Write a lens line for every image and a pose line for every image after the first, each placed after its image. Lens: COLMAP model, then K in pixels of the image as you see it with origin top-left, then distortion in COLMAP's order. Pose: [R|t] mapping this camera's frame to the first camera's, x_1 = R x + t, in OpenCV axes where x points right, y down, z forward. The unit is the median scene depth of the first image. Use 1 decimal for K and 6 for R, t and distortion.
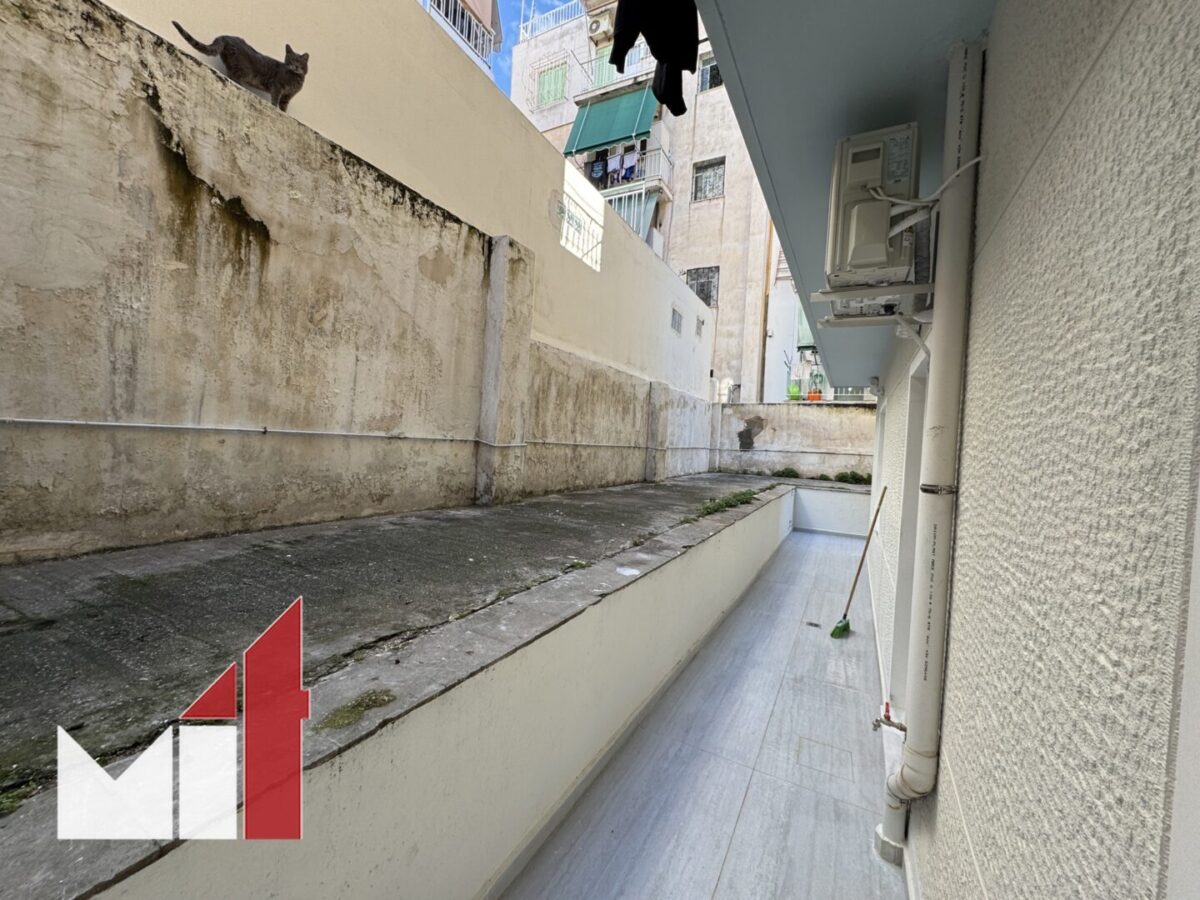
lens RADIAL K [[477.8, 0, 599.4], [0, 477.8, 447.8], [0, 0, 1]] dist [-0.002744, 0.000415]
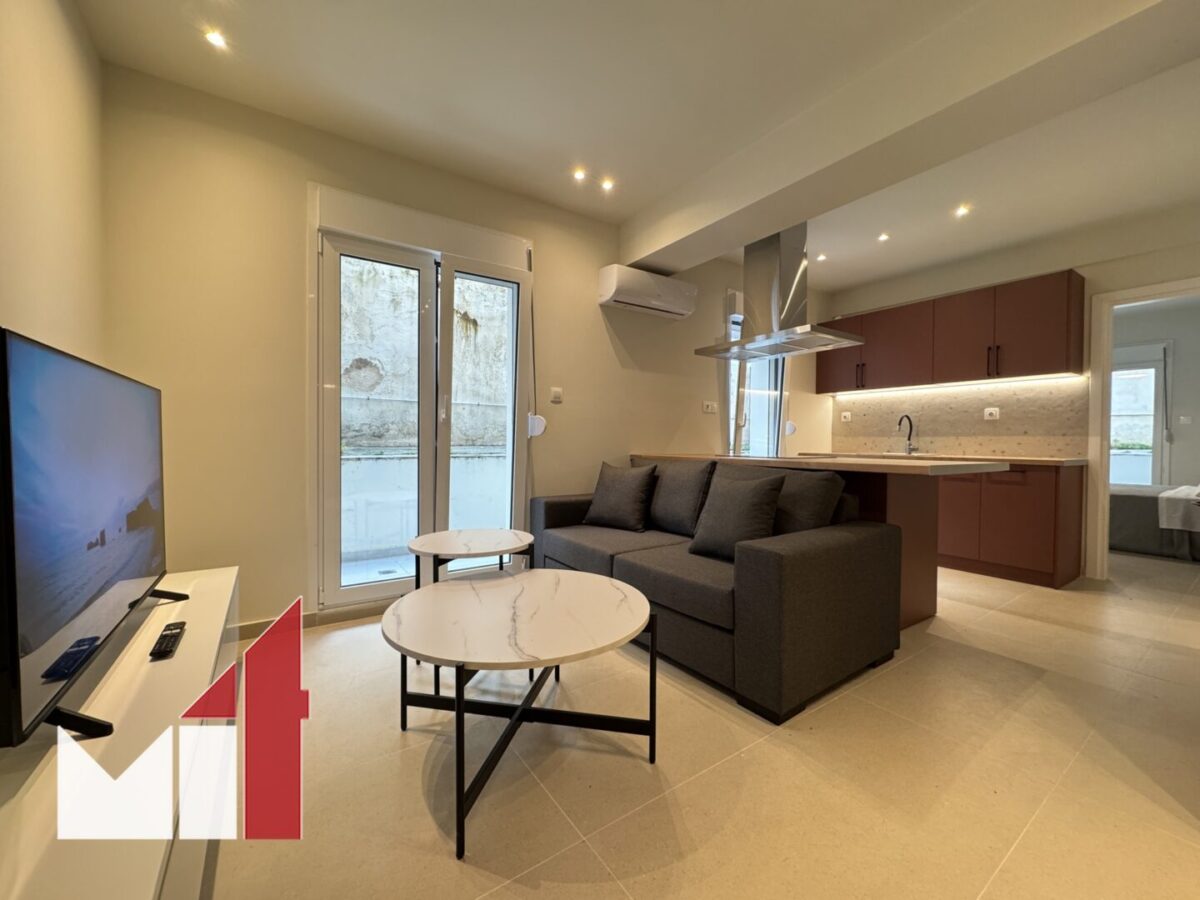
lens RADIAL K [[477.8, 0, 599.4], [0, 477.8, 447.8], [0, 0, 1]] dist [-0.002744, 0.000415]
pose [[0.886378, -0.037859, -0.461412, 0.828499], [0.031616, 0.999274, -0.021257, 0.224118], [0.461882, 0.004254, 0.886931, -0.751140]]
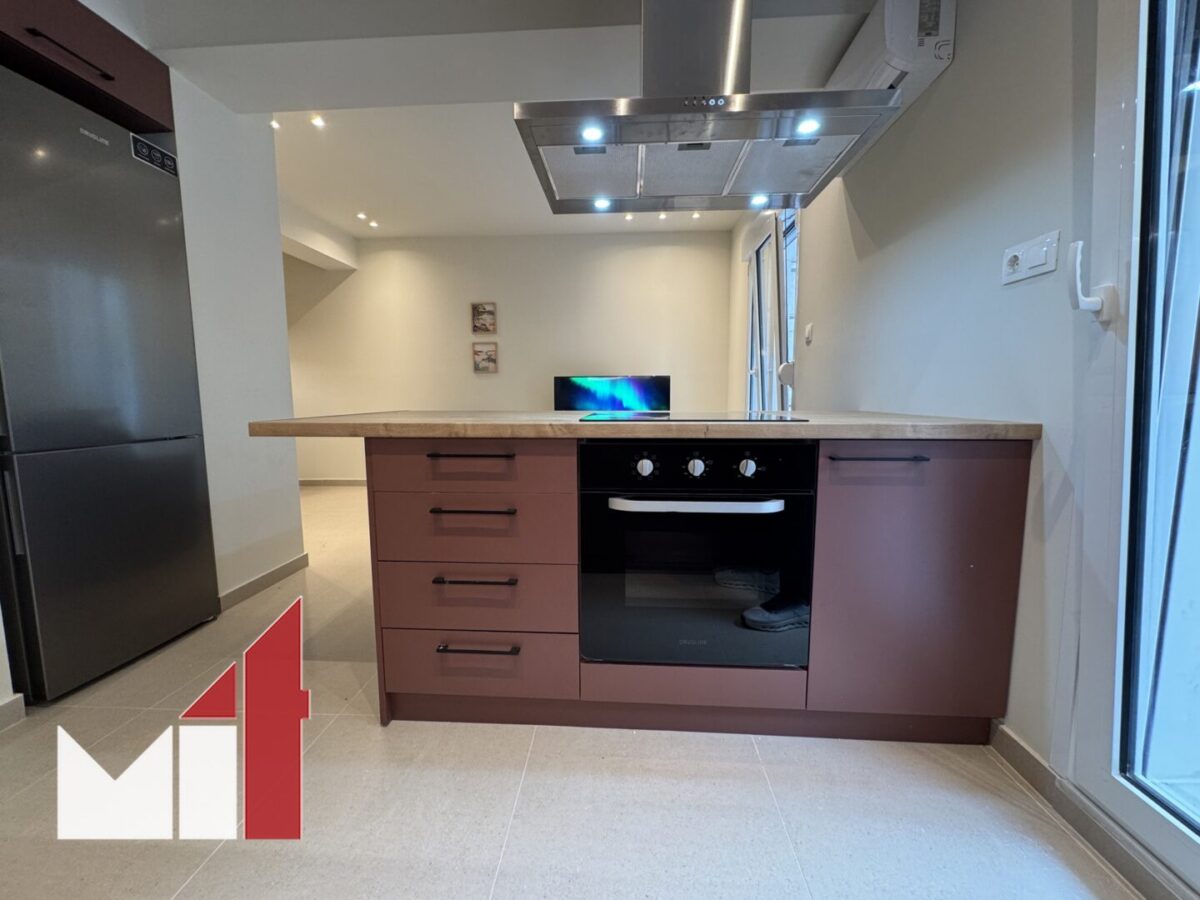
lens RADIAL K [[477.8, 0, 599.4], [0, 477.8, 447.8], [0, 0, 1]] dist [-0.002744, 0.000415]
pose [[-0.908176, -0.003058, -0.418577, 0.961166], [-0.047449, 0.994280, 0.095686, 0.222829], [0.415890, 0.106761, -0.903127, 0.744990]]
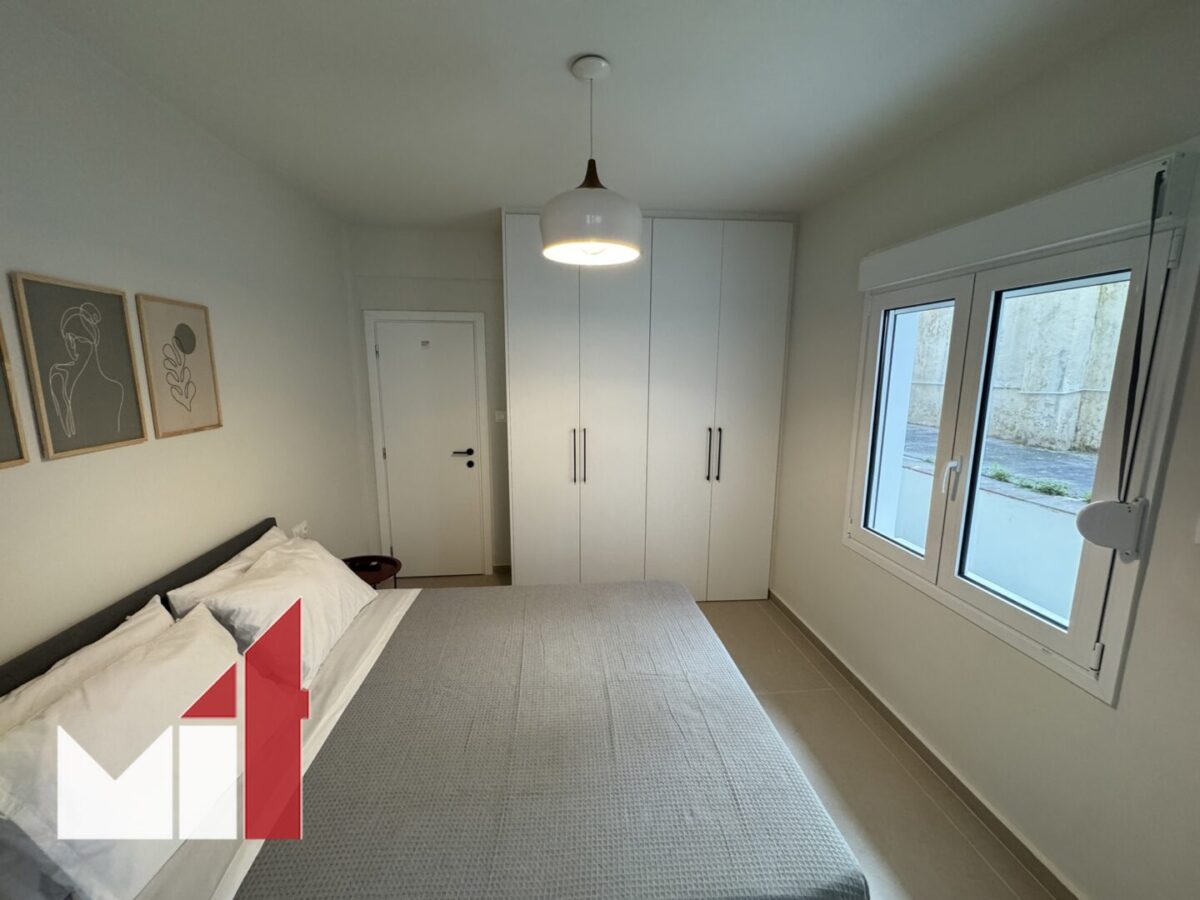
lens RADIAL K [[477.8, 0, 599.4], [0, 477.8, 447.8], [0, 0, 1]] dist [-0.002744, 0.000415]
pose [[-0.828084, 0.038044, -0.559312, 1.782120], [-0.055650, 0.987188, 0.149540, 0.016364], [0.557835, 0.154957, -0.815358, 1.913196]]
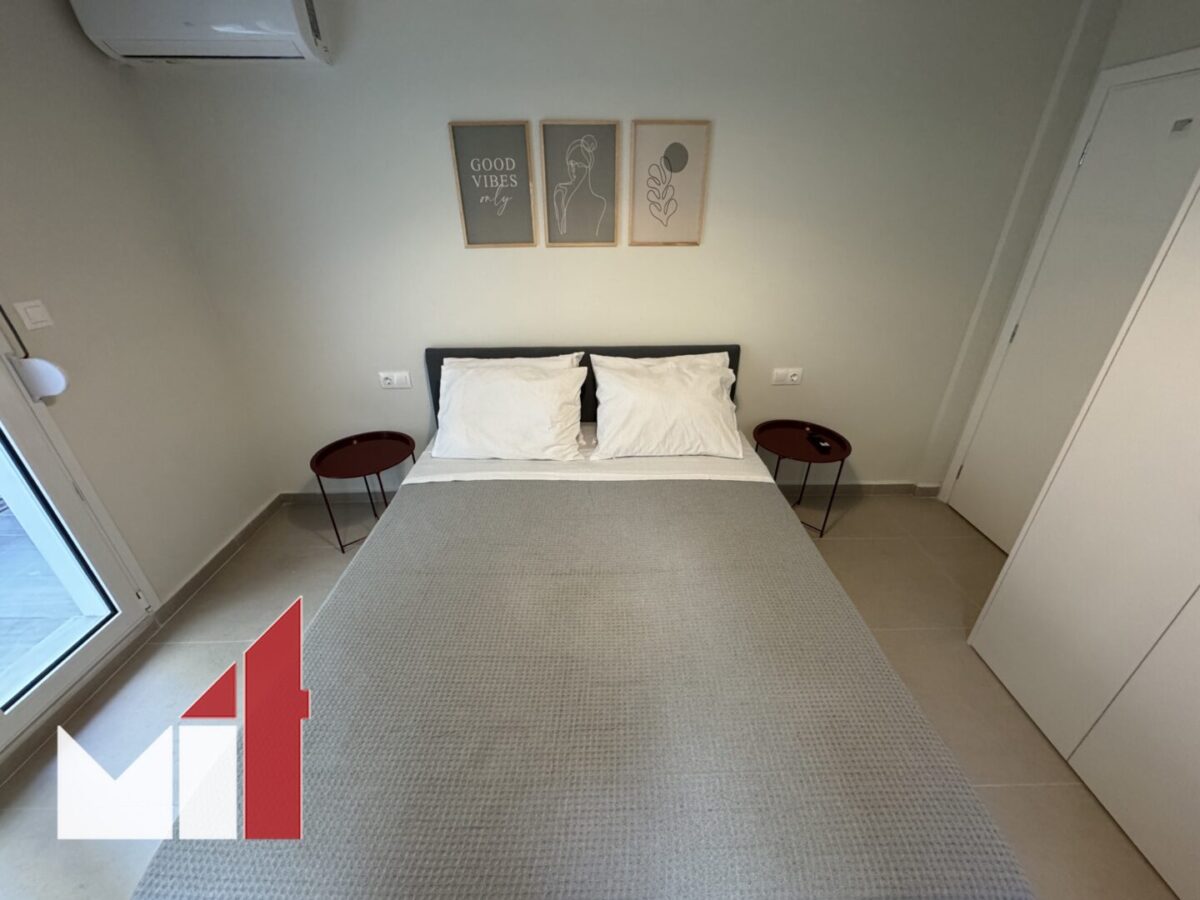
lens RADIAL K [[477.8, 0, 599.4], [0, 477.8, 447.8], [0, 0, 1]] dist [-0.002744, 0.000415]
pose [[-0.489323, -0.447535, 0.748515, 1.247688], [-0.009356, 0.860933, 0.508633, 0.011045], [-0.872052, 0.241883, -0.425461, 1.618942]]
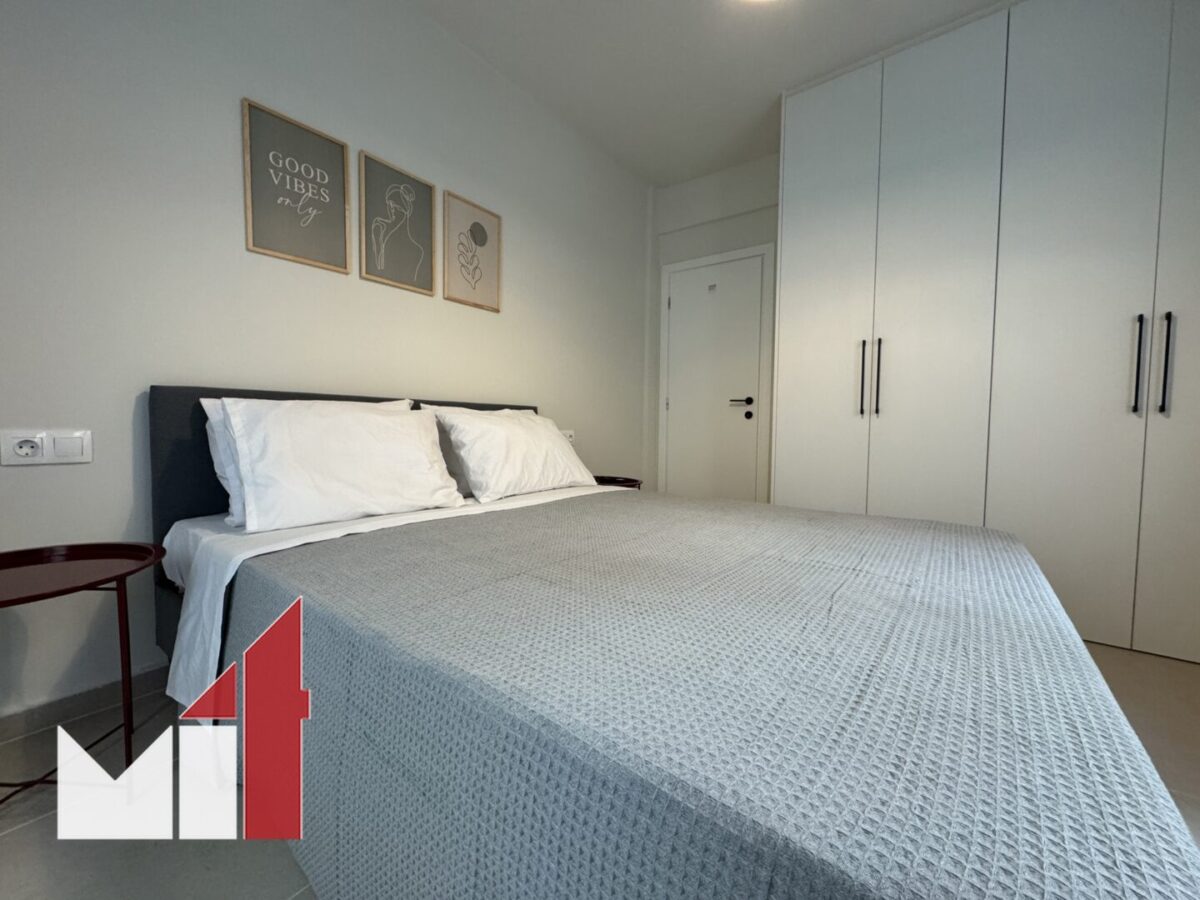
lens RADIAL K [[477.8, 0, 599.4], [0, 477.8, 447.8], [0, 0, 1]] dist [-0.002744, 0.000415]
pose [[-0.985569, -0.071737, 0.153319, 1.546888], [-0.061606, 0.995654, 0.069846, 0.266510], [-0.157663, 0.059393, -0.985705, 1.869133]]
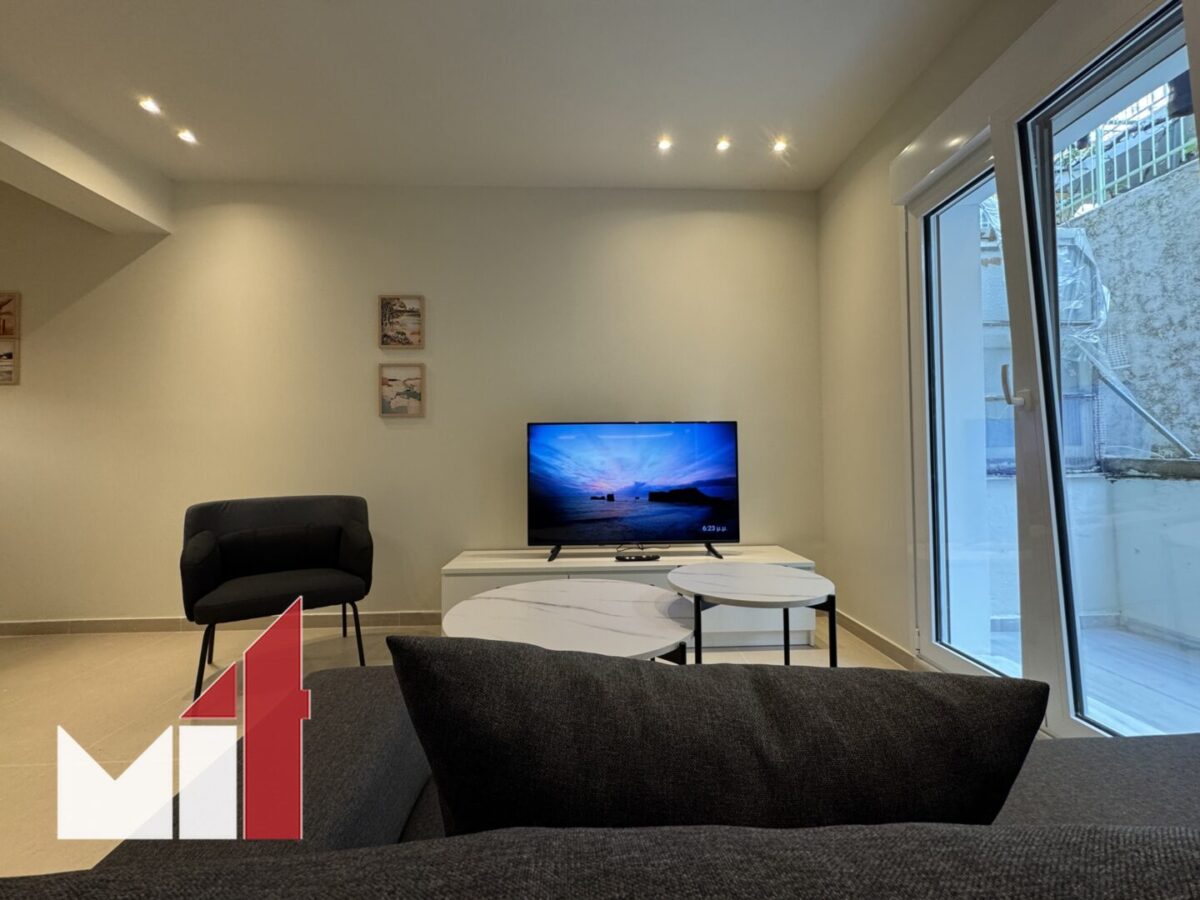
lens RADIAL K [[477.8, 0, 599.4], [0, 477.8, 447.8], [0, 0, 1]] dist [-0.002744, 0.000415]
pose [[-0.864316, -0.056239, -0.499795, 0.765220], [-0.042070, 0.998330, -0.039583, 0.221045], [0.501186, -0.013186, -0.865239, 0.081689]]
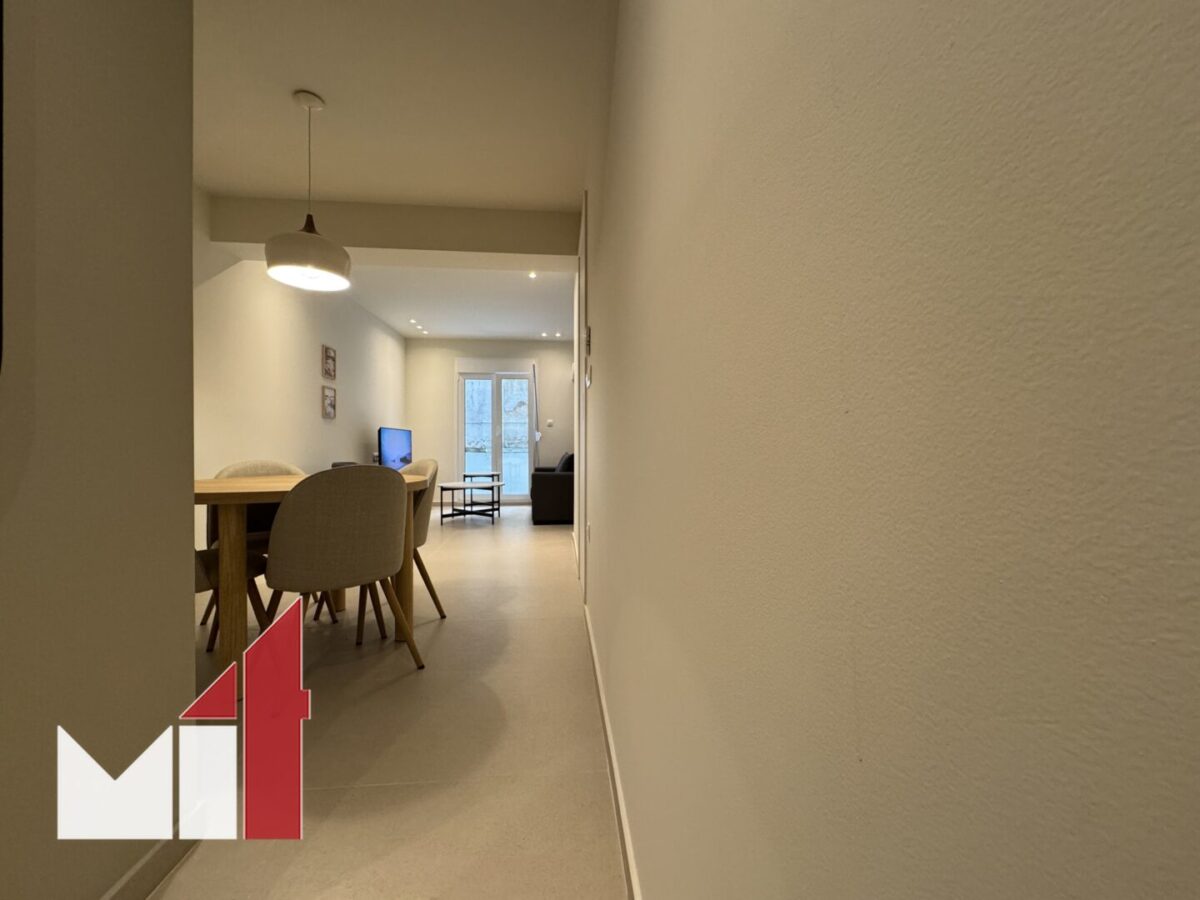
lens RADIAL K [[478.9, 0, 597.5], [0, 478.9, 446.6], [0, 0, 1]] dist [-0.000729, 0.000072]
pose [[0.545038, -0.050787, -0.836872, 2.372093], [0.015618, 0.998605, -0.050431, 0.324652], [0.838266, 0.014417, 0.545071, -0.969557]]
